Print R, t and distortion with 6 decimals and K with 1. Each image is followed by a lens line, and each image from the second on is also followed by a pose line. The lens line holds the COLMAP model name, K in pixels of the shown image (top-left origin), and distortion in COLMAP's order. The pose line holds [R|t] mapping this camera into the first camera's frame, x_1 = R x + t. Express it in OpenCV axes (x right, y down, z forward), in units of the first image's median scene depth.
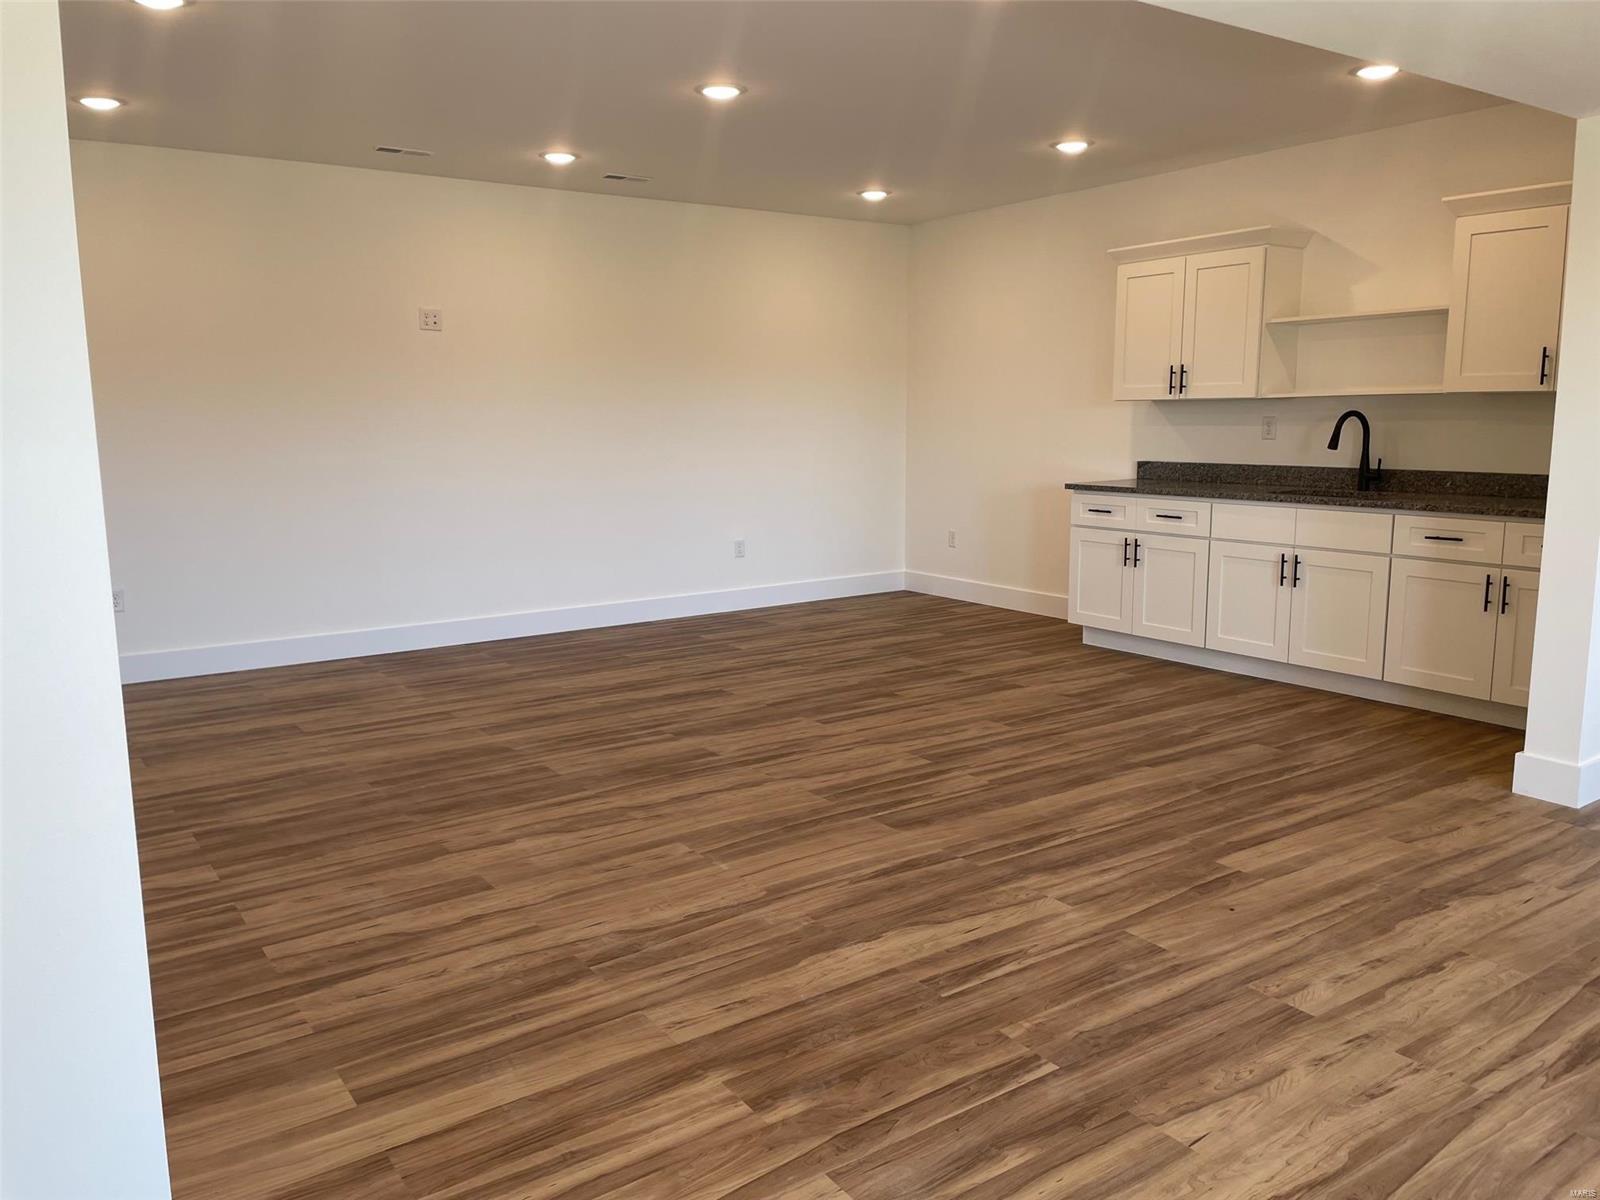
lens RADIAL K [[1209.9, 0, 800.5], [0, 1209.9, 590.2], [0, 0, 1]] dist [0.116835, -0.153793]
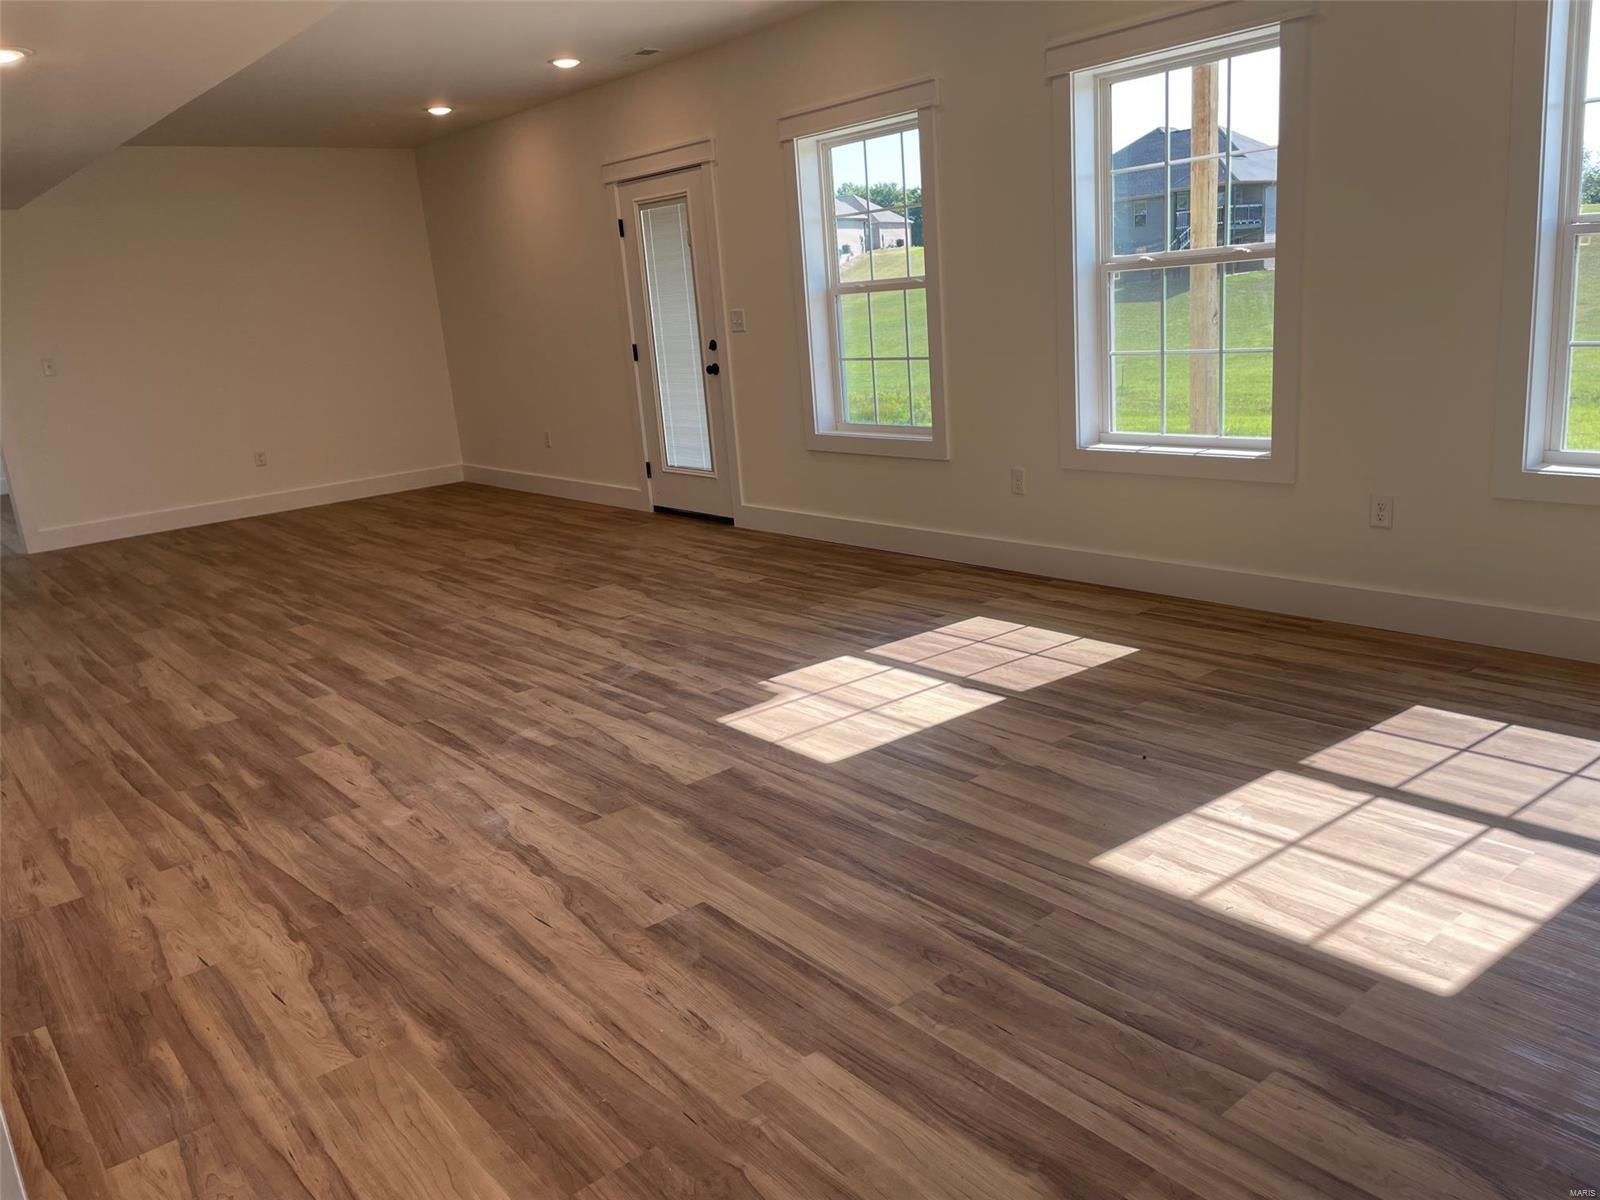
lens RADIAL K [[1209.9, 0, 800.5], [0, 1209.9, 590.2], [0, 0, 1]] dist [0.116835, -0.153793]
pose [[-0.081823, -0.228110, 0.970191, -0.732216], [0.227794, 0.943407, 0.241024, -0.050982], [-0.970265, 0.240725, -0.025231, 0.336190]]
